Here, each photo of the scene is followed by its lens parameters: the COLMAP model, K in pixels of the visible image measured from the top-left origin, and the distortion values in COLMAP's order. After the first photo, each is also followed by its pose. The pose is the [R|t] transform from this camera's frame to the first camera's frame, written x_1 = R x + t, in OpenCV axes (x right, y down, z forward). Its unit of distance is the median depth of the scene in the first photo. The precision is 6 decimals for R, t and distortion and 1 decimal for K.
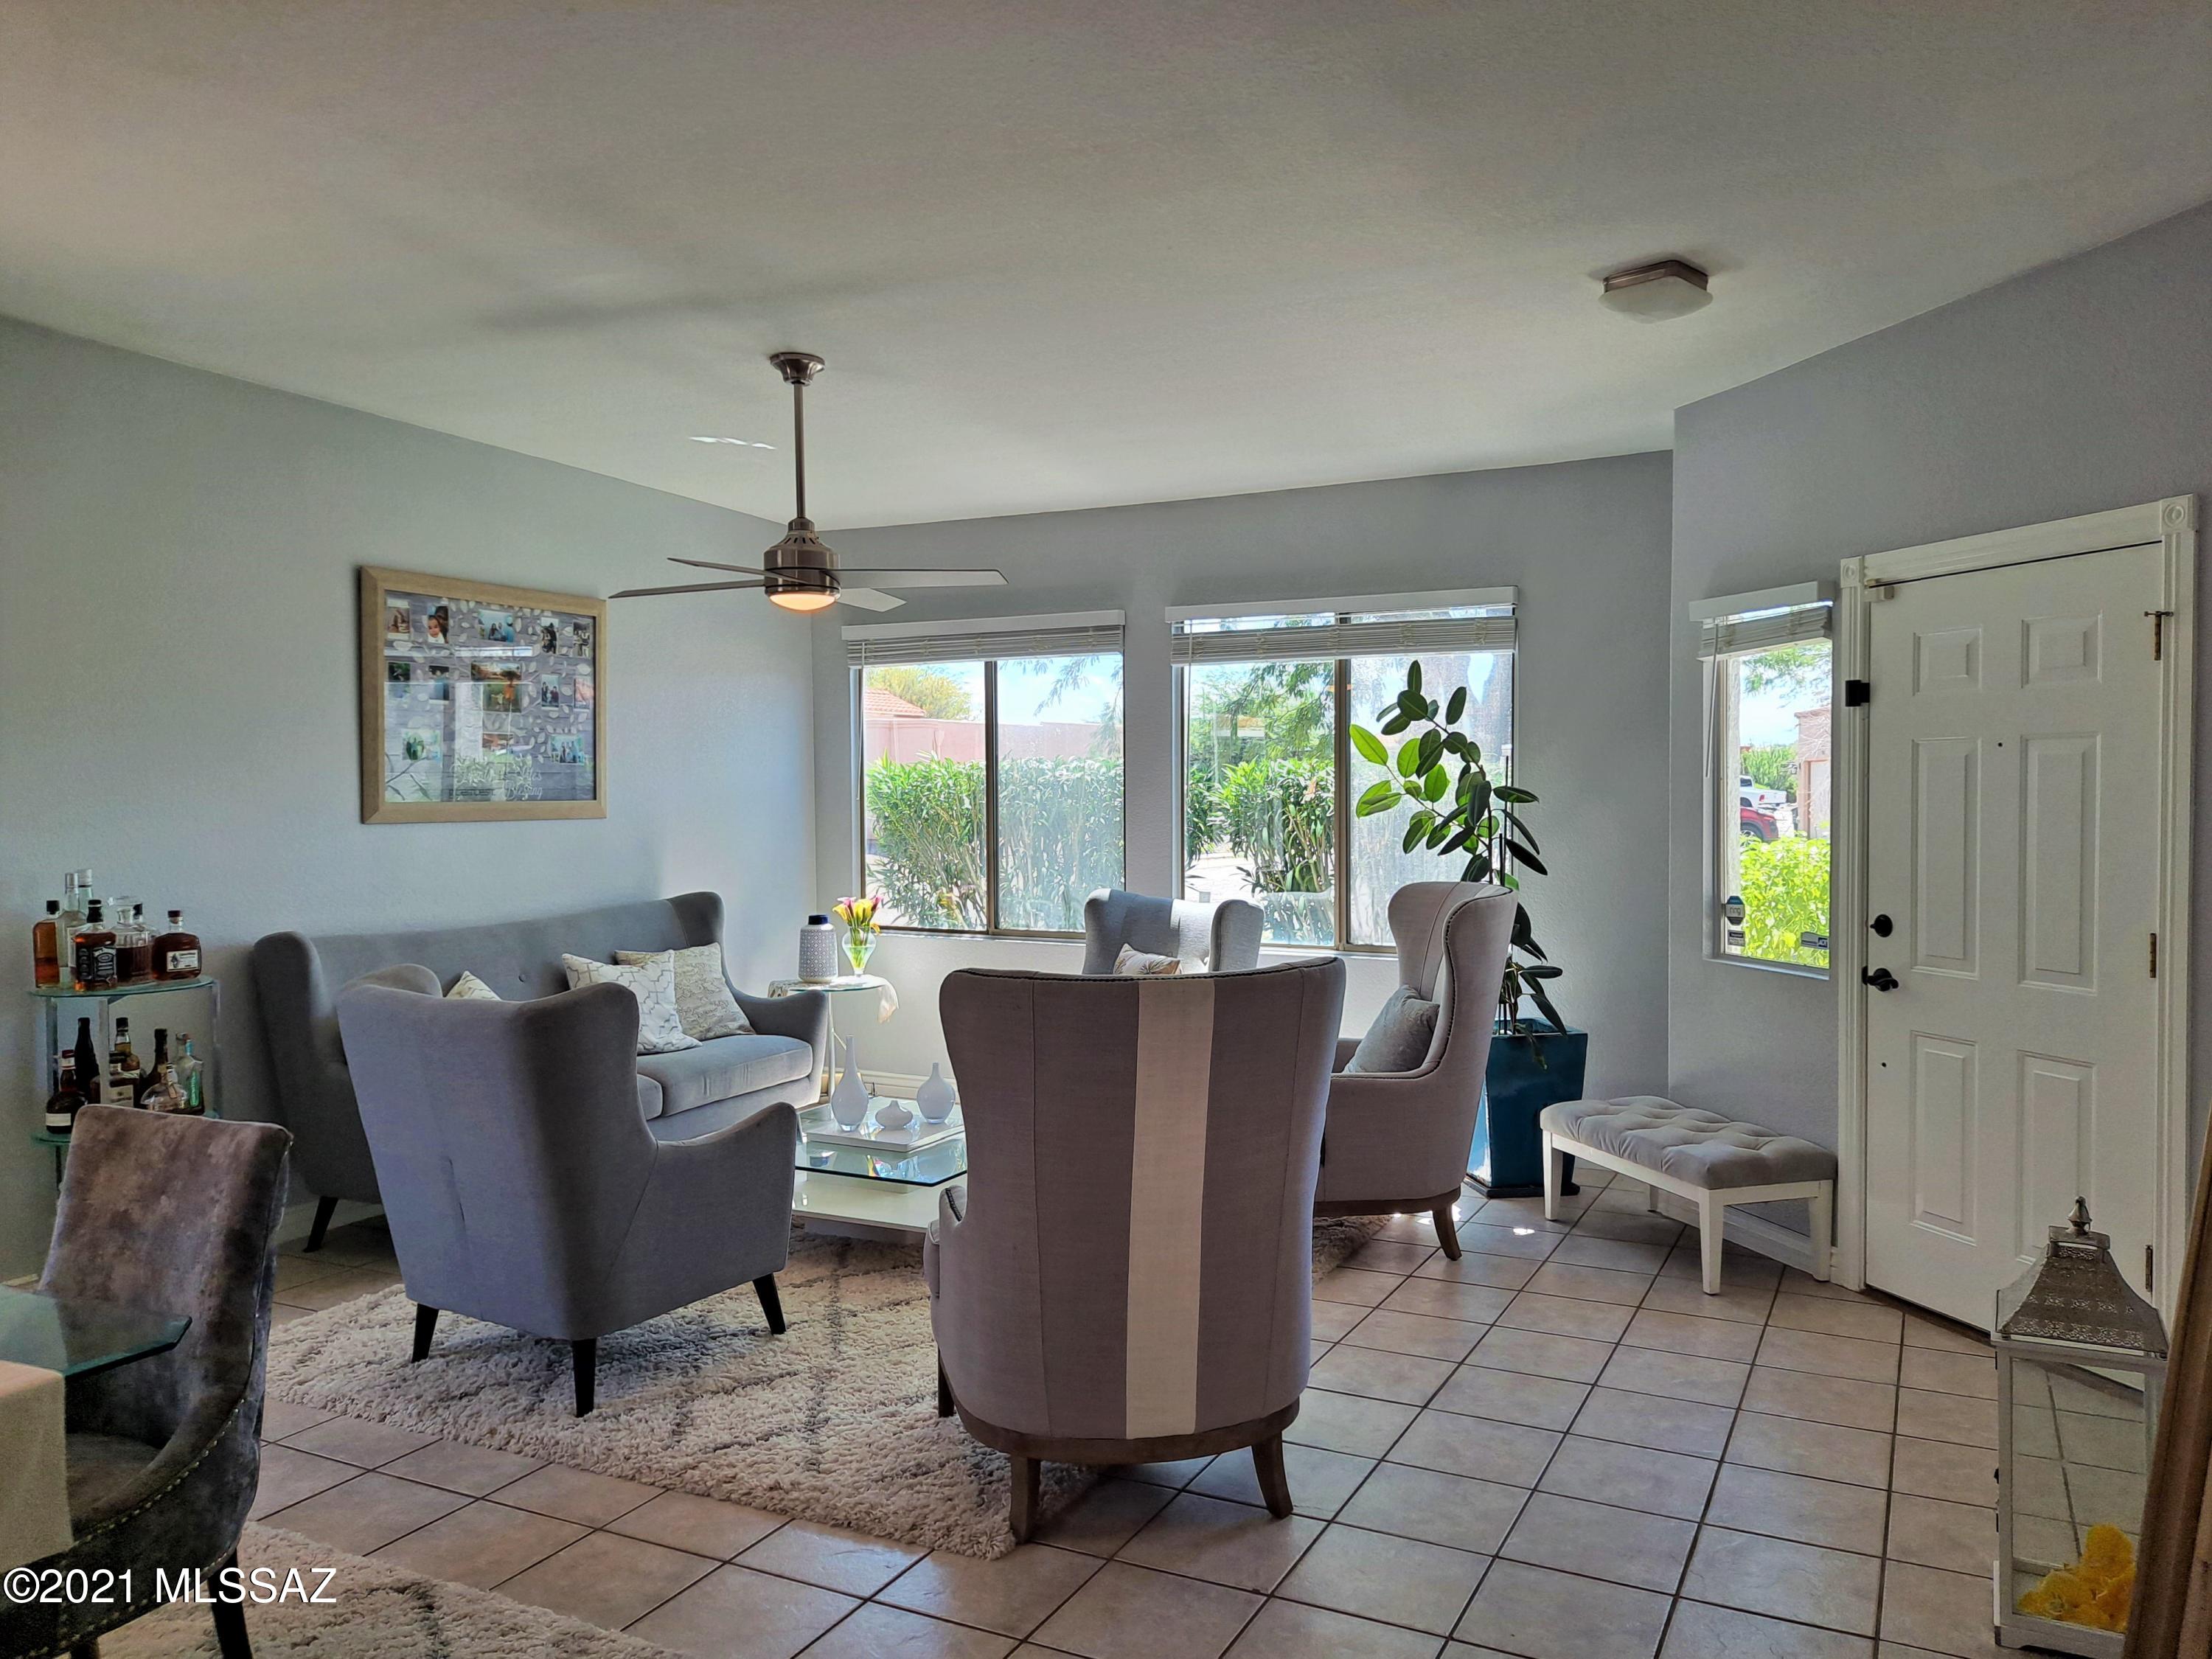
lens RADIAL K [[1623.7, 0, 1103.2], [0, 1623.7, 827.1], [0, 0, 1]] dist [0.060640, -0.068868]
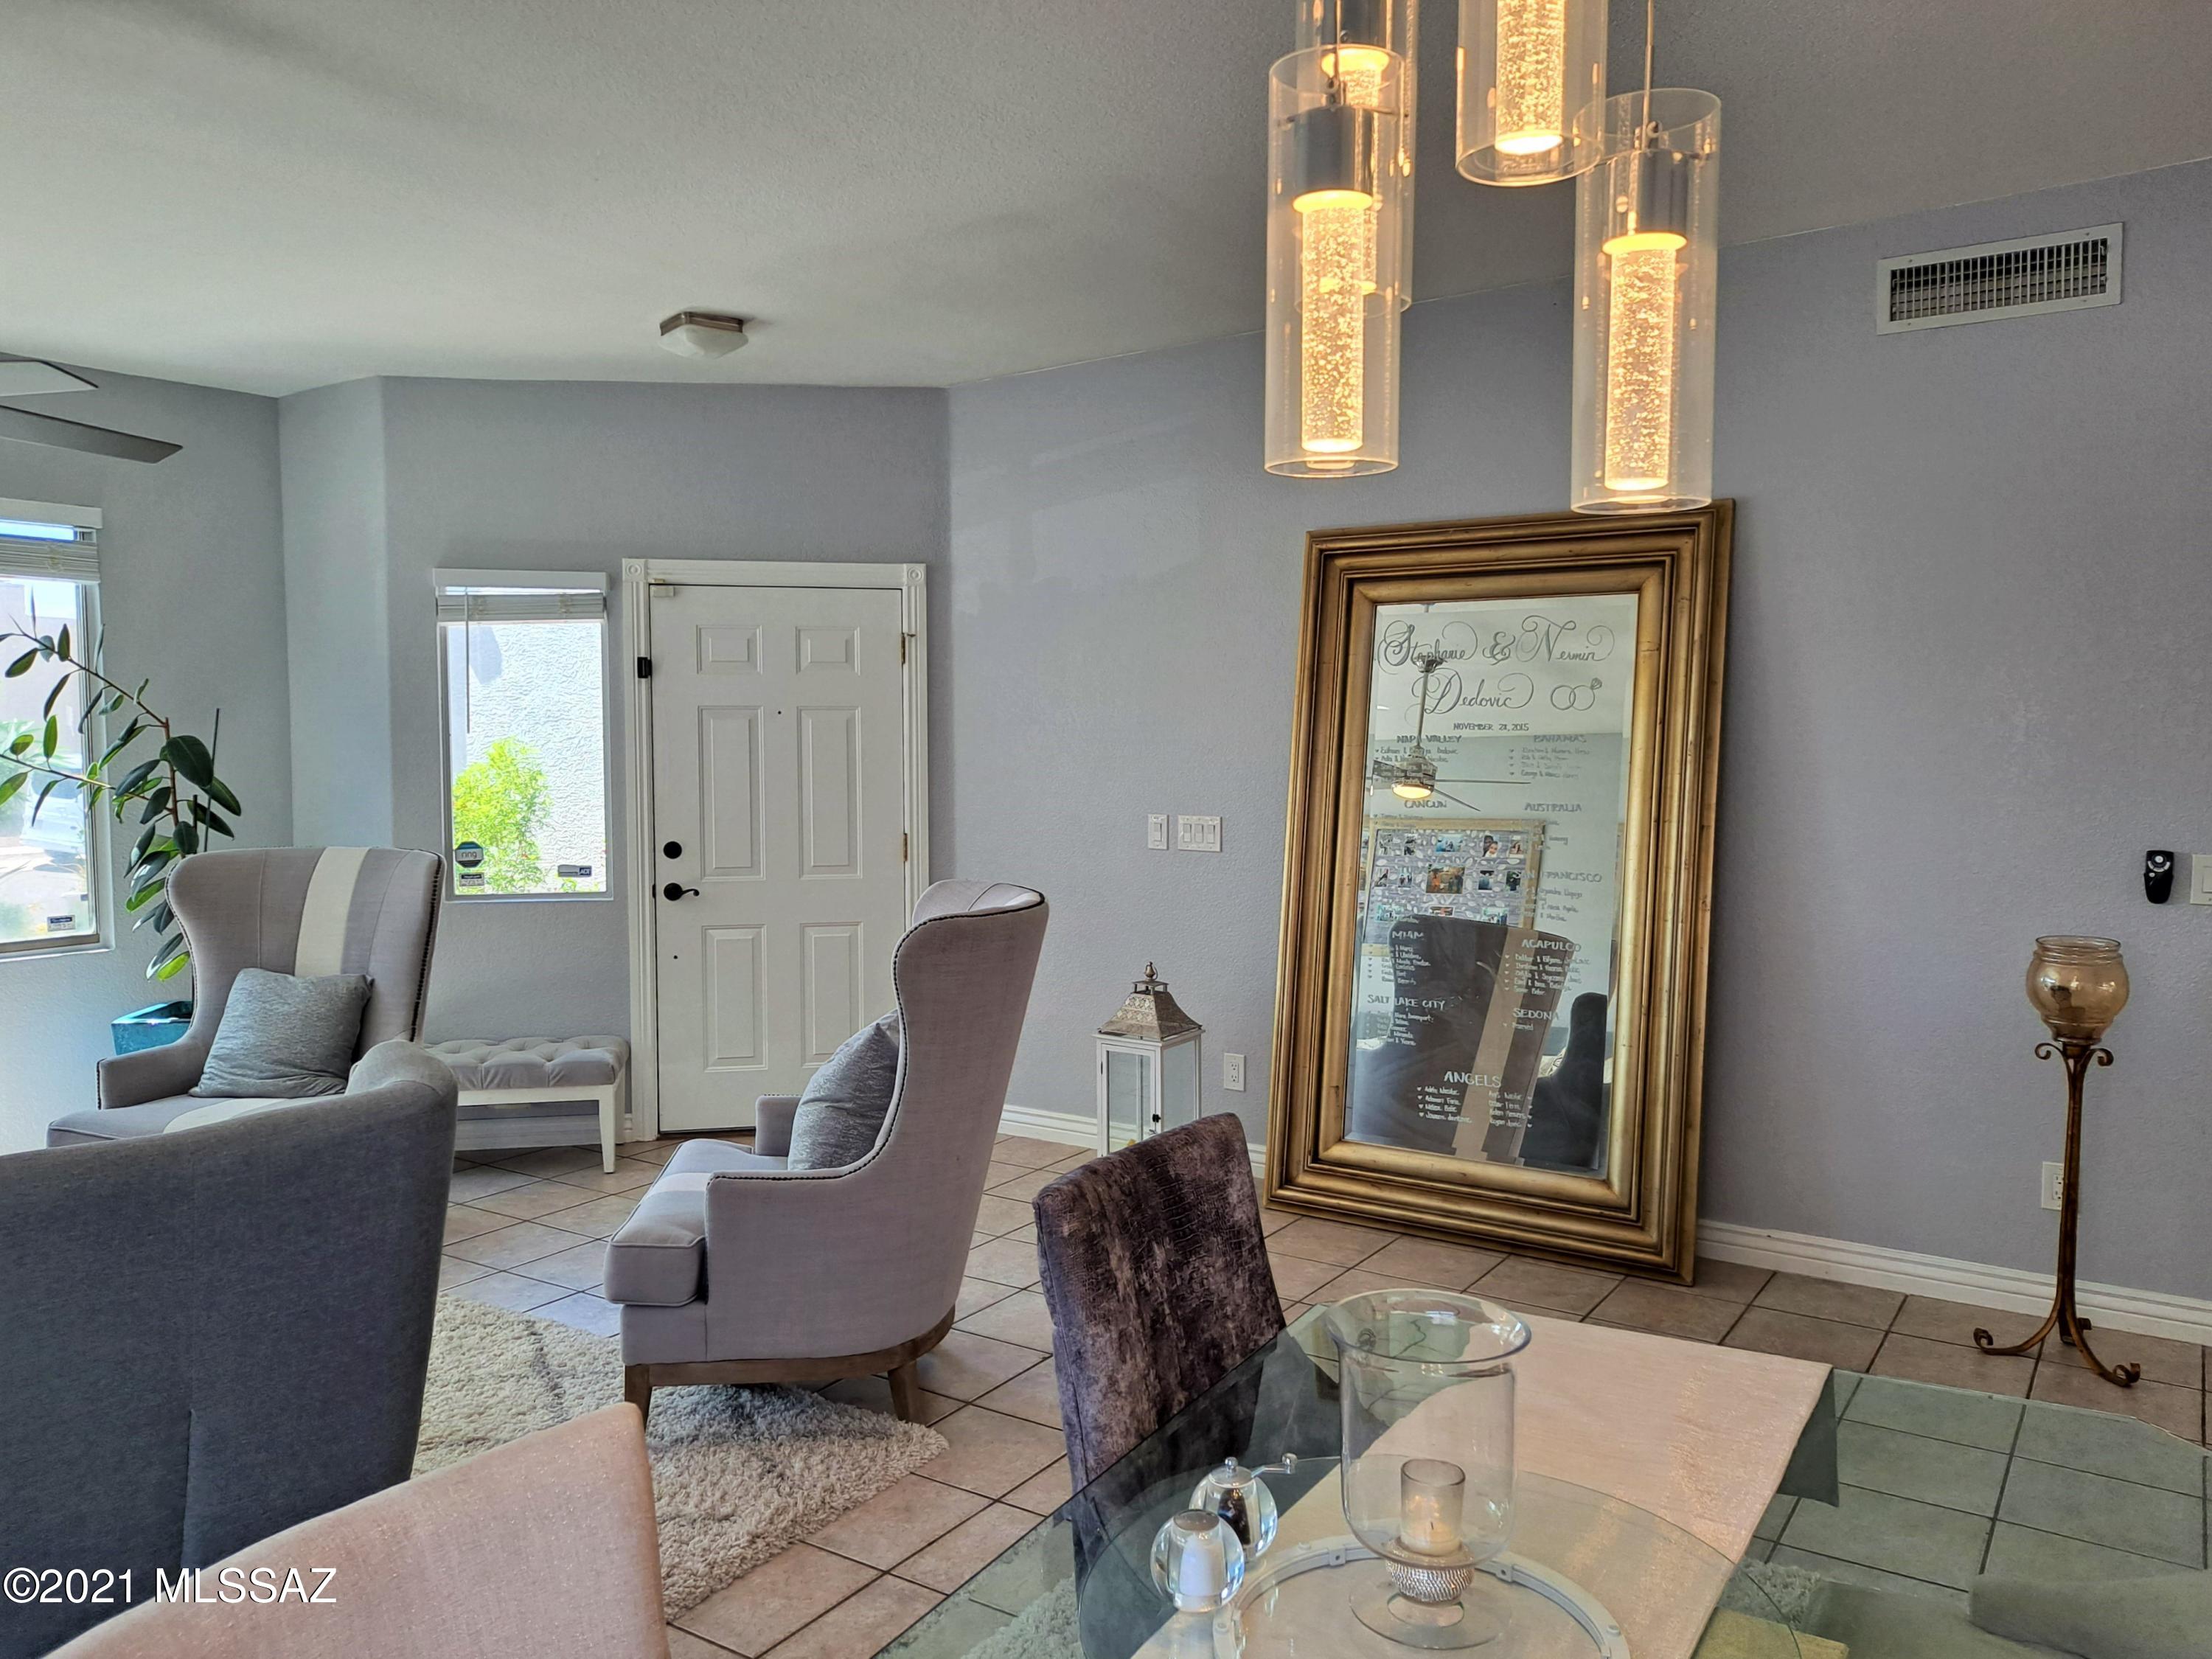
lens RADIAL K [[1623.7, 0, 1103.2], [0, 1623.7, 827.1], [0, 0, 1]] dist [0.060640, -0.068868]
pose [[0.112953, -0.057331, 0.991945, -0.574588], [0.024409, 0.998193, 0.054912, -0.015245], [-0.993300, 0.018010, 0.114148, 0.391668]]
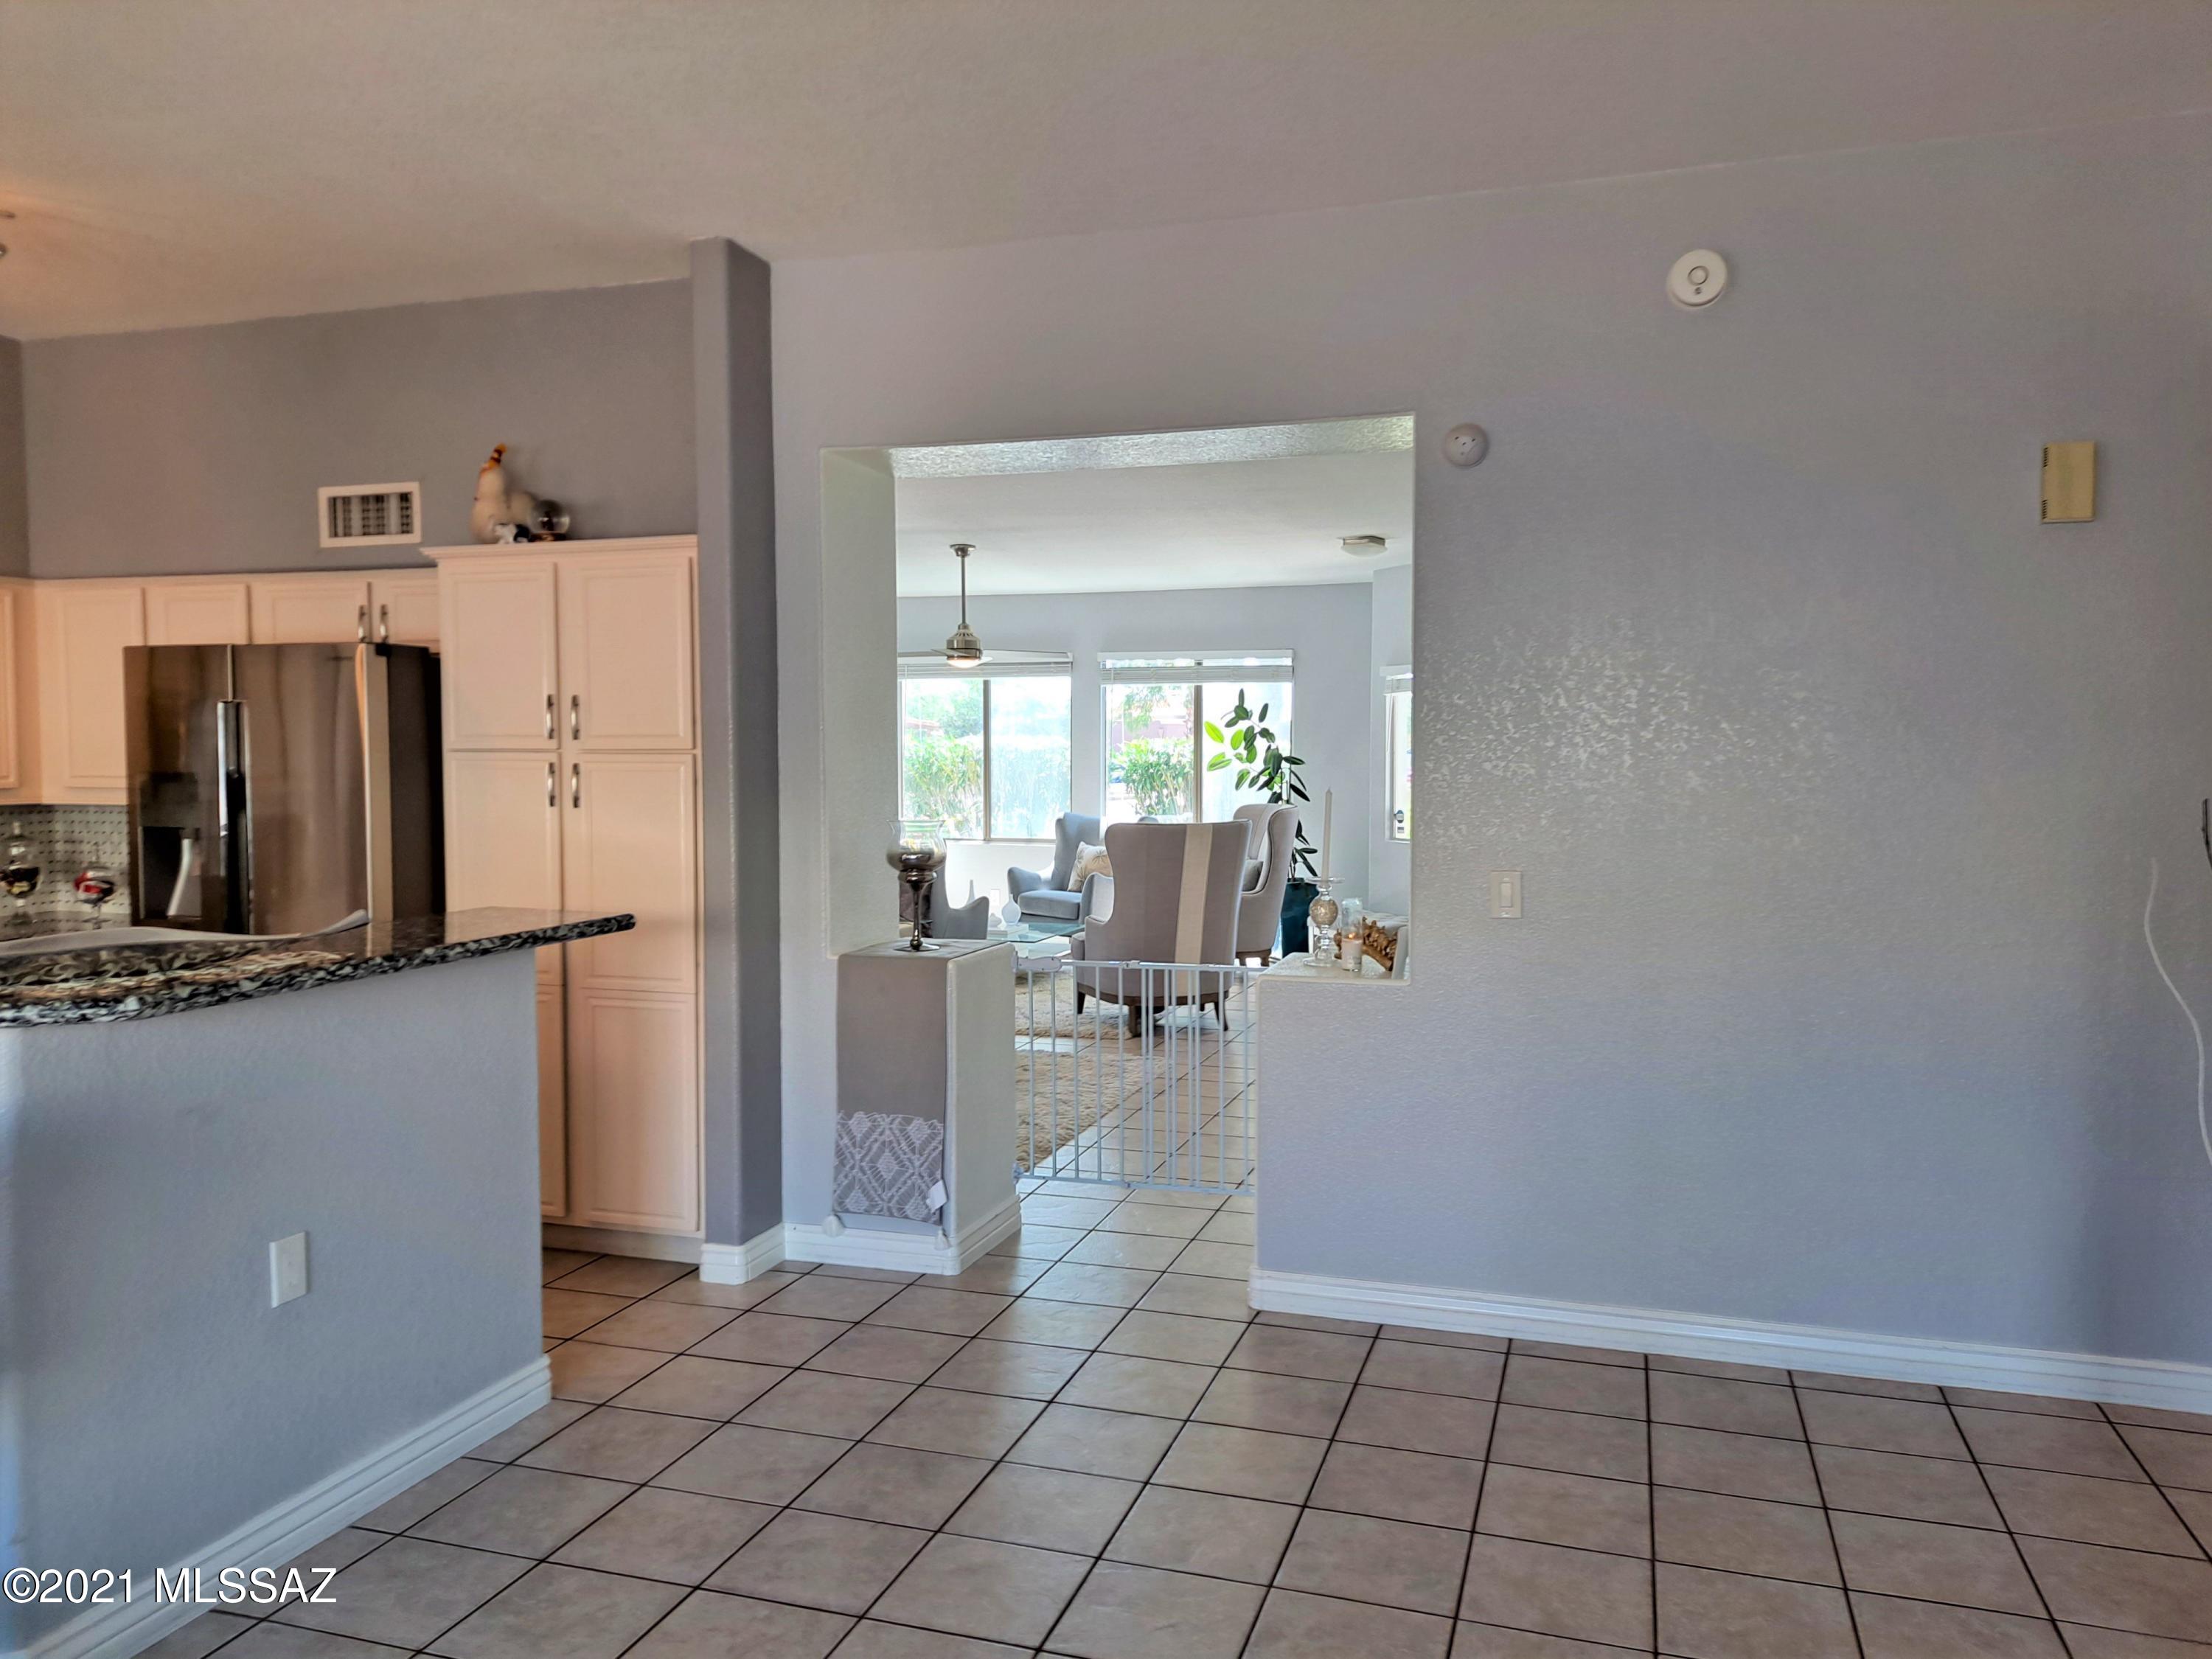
lens RADIAL K [[1623.7, 0, 1103.2], [0, 1623.7, 827.1], [0, 0, 1]] dist [0.060640, -0.068868]
pose [[0.986168, -0.001170, 0.165745, -0.283486], [-0.002360, 0.999775, 0.021100, 0.018844], [-0.165732, -0.021199, 0.985943, -0.842829]]
